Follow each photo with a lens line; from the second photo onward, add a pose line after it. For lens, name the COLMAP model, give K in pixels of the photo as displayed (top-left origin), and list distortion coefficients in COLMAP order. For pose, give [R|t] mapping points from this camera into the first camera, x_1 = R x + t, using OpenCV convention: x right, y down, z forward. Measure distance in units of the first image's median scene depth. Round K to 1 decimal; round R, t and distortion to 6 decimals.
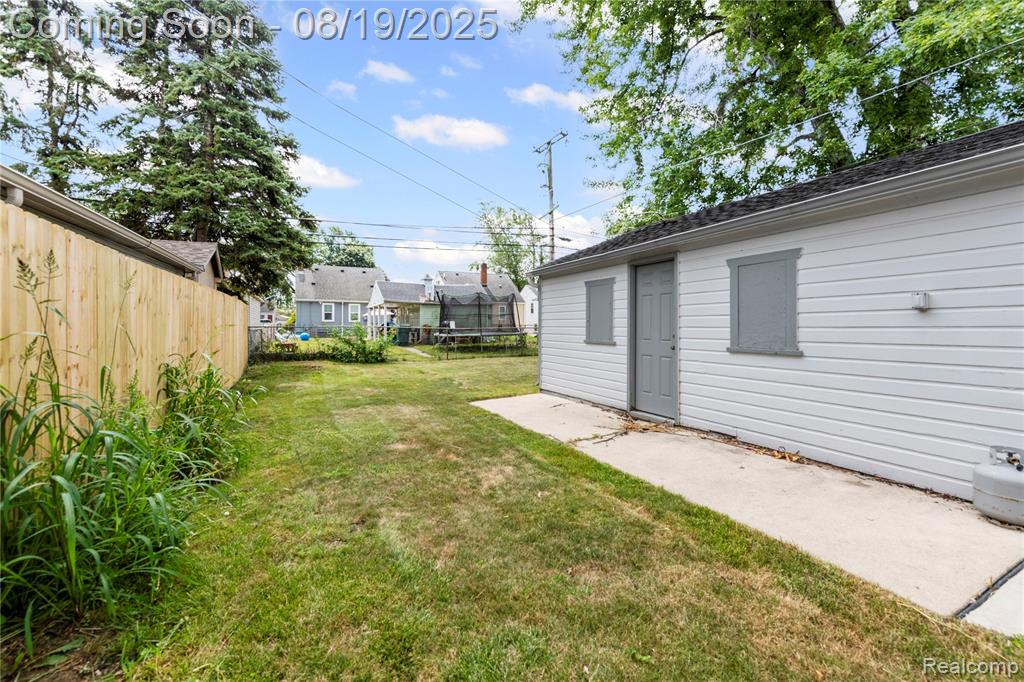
lens RADIAL K [[410.8, 0, 515.0], [0, 410.8, 323.9], [0, 0, 1]] dist [0.001823, -0.000120]
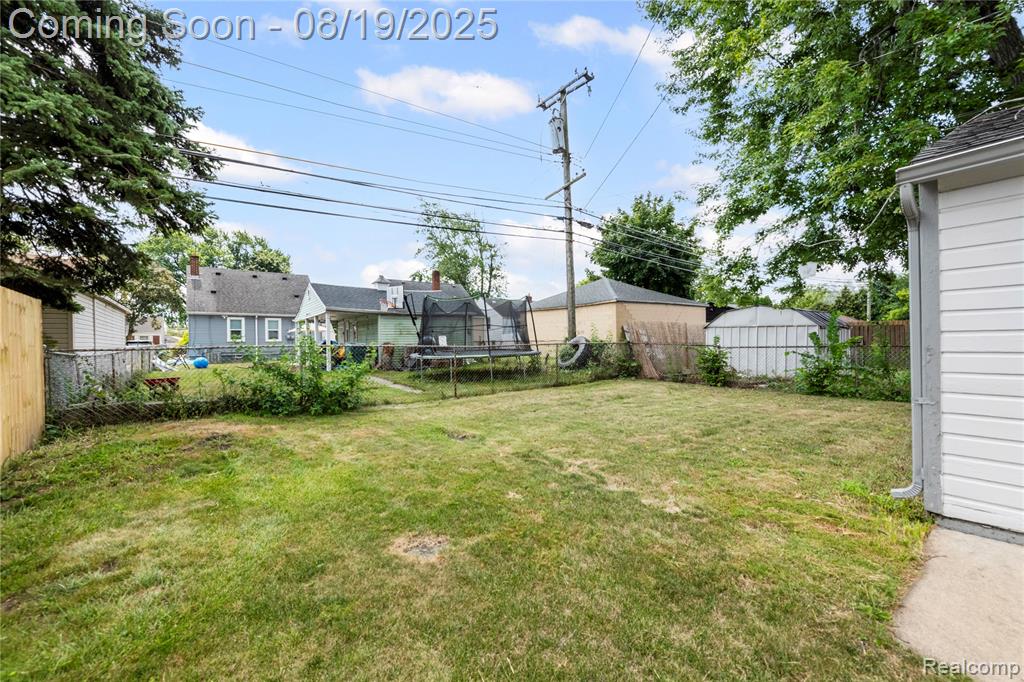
lens RADIAL K [[410.8, 0, 512.2], [0, 410.8, 343.9], [0, 0, 1]] dist [0.001823, -0.000120]
pose [[0.985792, -0.017779, 0.167025, -0.137168], [0.017015, 0.999837, 0.006000, 0.003766], [-0.167105, -0.003073, 0.985934, 0.288472]]
